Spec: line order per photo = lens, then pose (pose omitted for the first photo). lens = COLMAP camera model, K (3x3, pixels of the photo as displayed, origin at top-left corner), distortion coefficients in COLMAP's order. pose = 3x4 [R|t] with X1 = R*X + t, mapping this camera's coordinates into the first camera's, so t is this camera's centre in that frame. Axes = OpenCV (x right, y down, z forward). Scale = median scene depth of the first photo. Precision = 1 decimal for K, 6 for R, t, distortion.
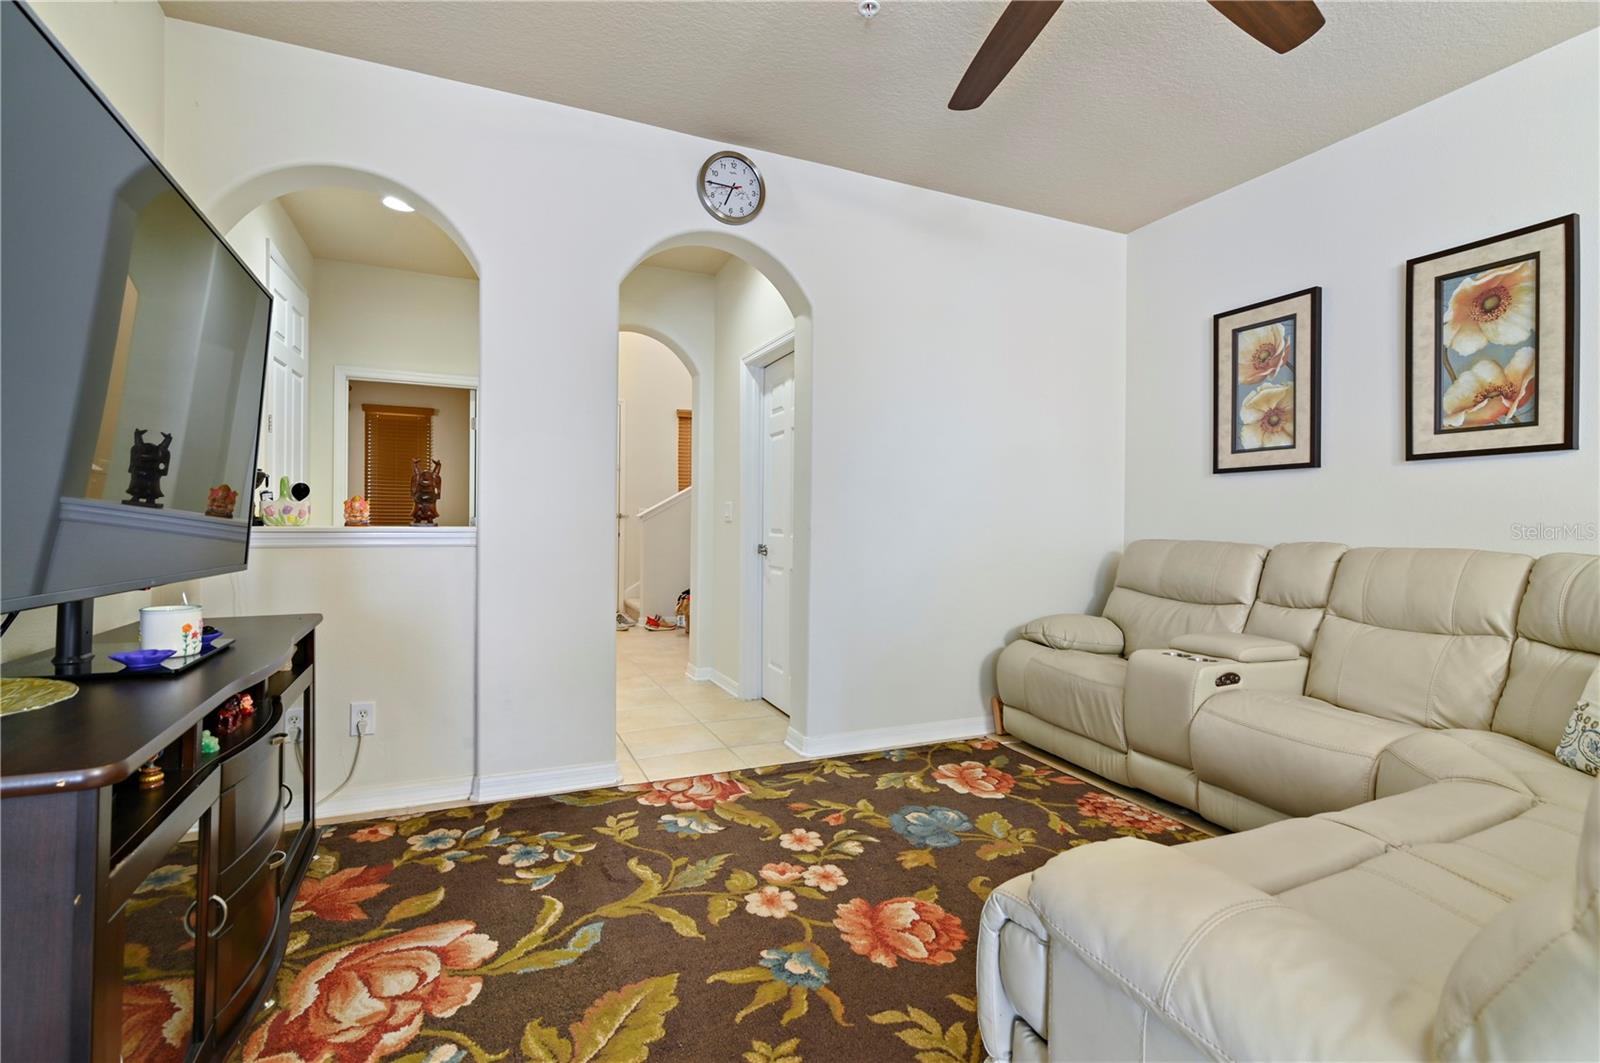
lens RADIAL K [[736.8, 0, 800.0], [0, 736.8, 531.5], [0, 0, 1]] dist [-0.006966, -0.001063]
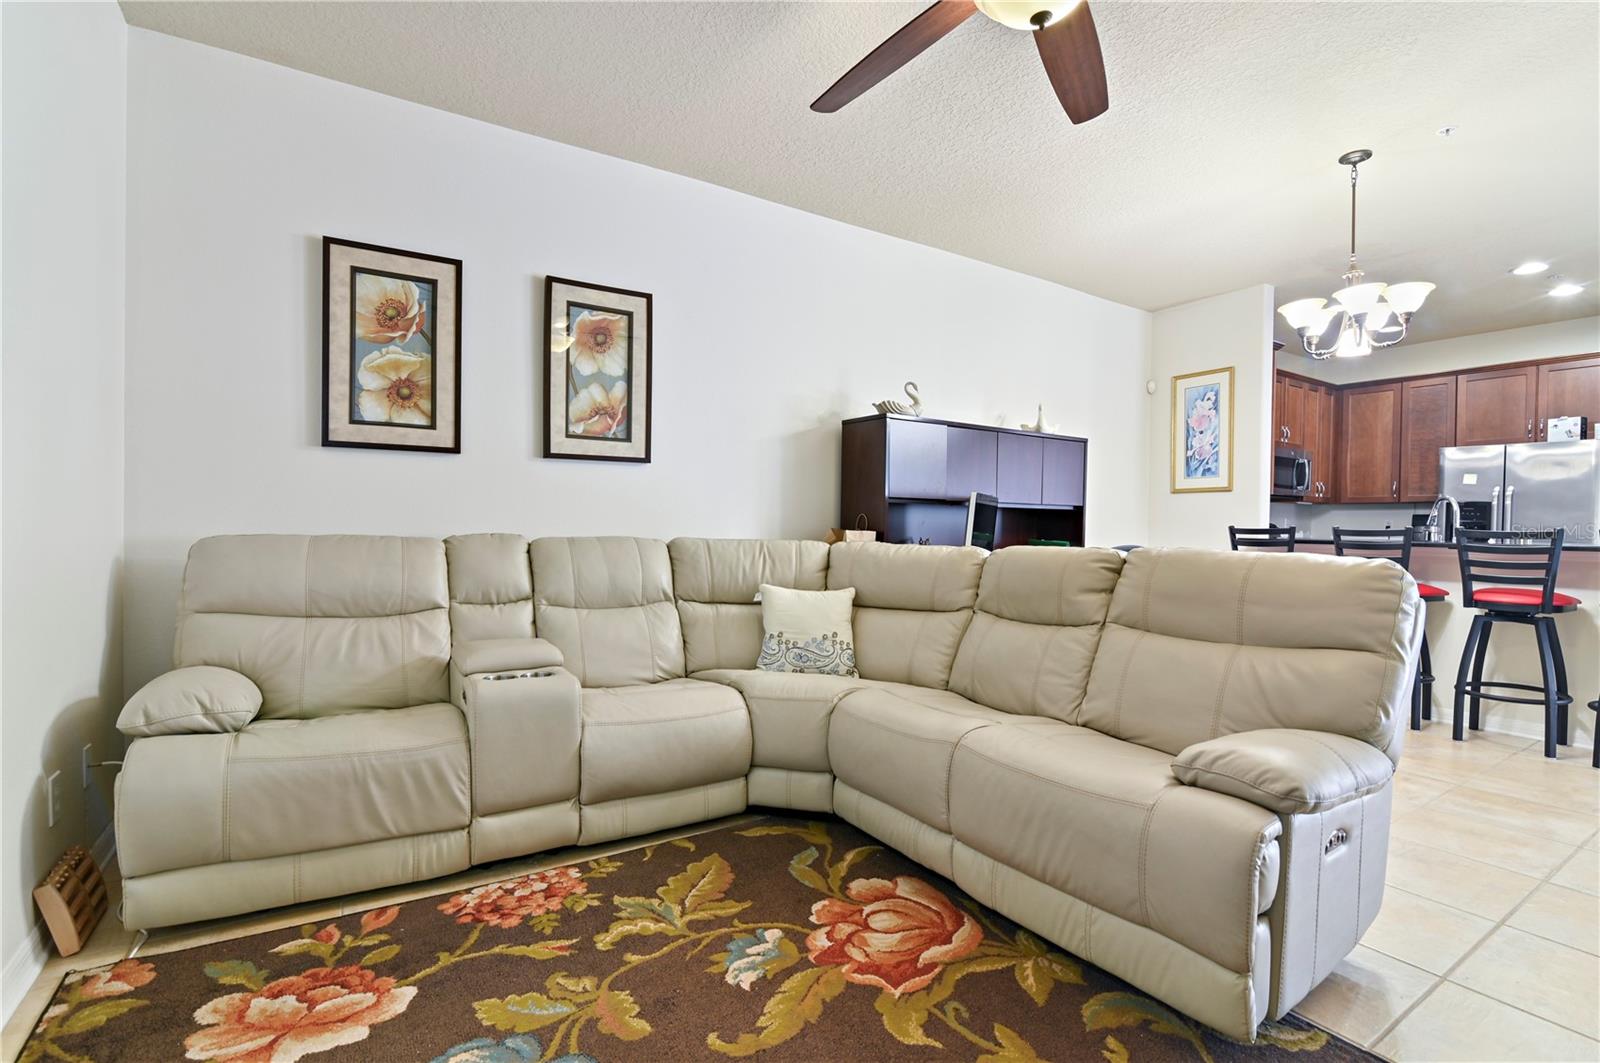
lens RADIAL K [[736.8, 0, 800.0], [0, 736.8, 531.5], [0, 0, 1]] dist [-0.006966, -0.001063]
pose [[-0.142826, -0.022030, 0.989503, -0.300256], [-0.004813, 0.999756, 0.021564, -0.010260], [-0.989736, -0.001683, -0.142897, 0.715321]]
